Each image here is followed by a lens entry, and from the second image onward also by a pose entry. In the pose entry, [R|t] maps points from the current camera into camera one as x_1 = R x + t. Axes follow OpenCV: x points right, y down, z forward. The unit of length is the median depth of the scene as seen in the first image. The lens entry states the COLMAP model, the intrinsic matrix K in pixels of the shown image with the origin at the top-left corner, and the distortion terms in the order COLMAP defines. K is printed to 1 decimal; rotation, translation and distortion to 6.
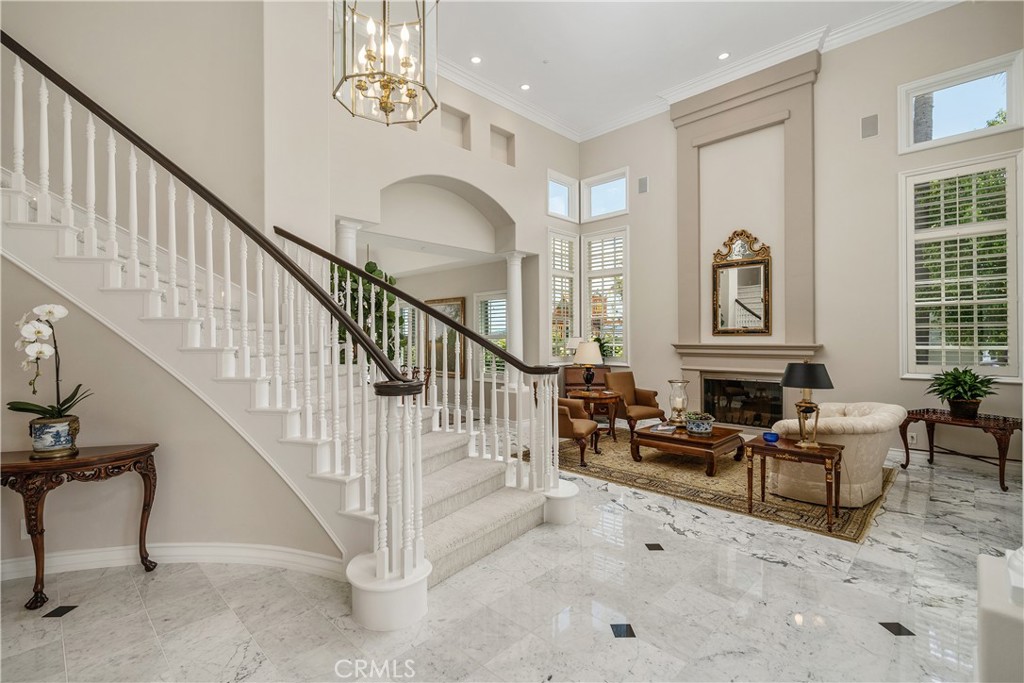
lens RADIAL K [[469.3, 0, 504.9], [0, 469.3, 339.8], [0, 0, 1]] dist [-0.000622, 0.002073]
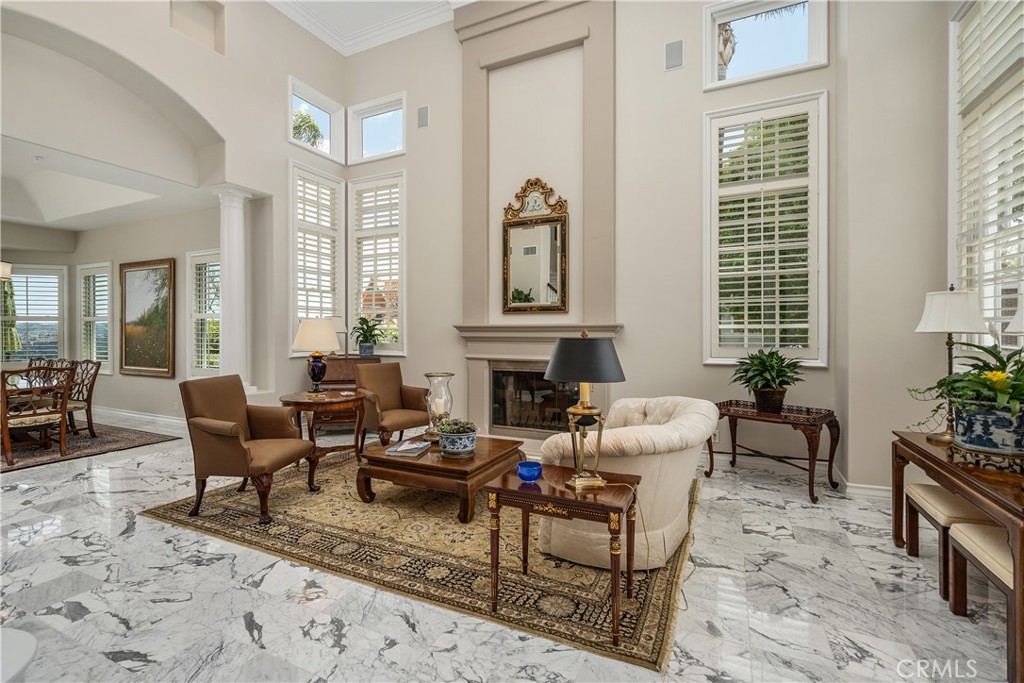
lens RADIAL K [[469.3, 0, 504.9], [0, 469.3, 338.7], [0, 0, 1]] dist [-0.000622, 0.002073]
pose [[0.947152, 0.000370, 0.320784, 0.266423], [-0.003189, 0.999961, 0.008260, 0.033867], [-0.320769, -0.008847, 0.947116, 0.356460]]
